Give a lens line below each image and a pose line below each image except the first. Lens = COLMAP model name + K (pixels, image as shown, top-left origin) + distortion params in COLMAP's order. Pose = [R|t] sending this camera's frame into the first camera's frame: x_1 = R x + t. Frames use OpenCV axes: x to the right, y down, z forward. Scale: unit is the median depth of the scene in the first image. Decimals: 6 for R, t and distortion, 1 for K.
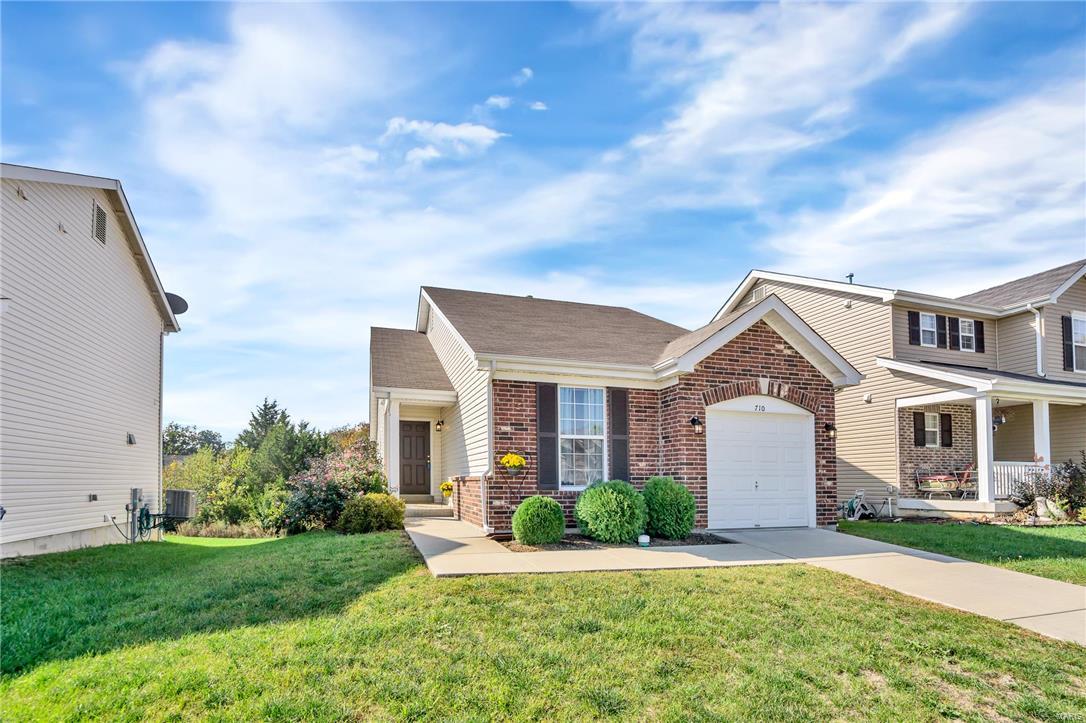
lens RADIAL K [[505.4, 0, 542.9], [0, 505.4, 383.2], [0, 0, 1]] dist [-0.041916, 0.008634]
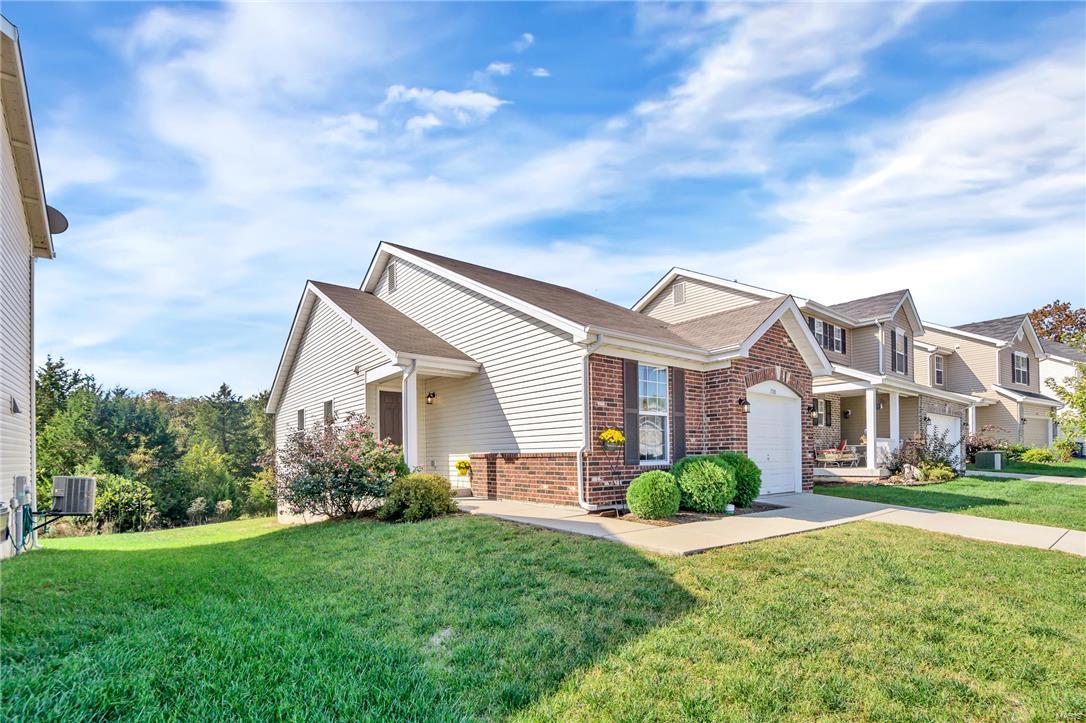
lens RADIAL K [[500.8, 0, 550.0], [0, 500.8, 365.5], [0, 0, 1]] dist [-0.041159, 0.007954]
pose [[0.930627, 0.051860, 0.362275, -0.481327], [-0.055495, 0.998459, -0.000373, 0.019174], [-0.361736, -0.019758, 0.932071, 0.117289]]
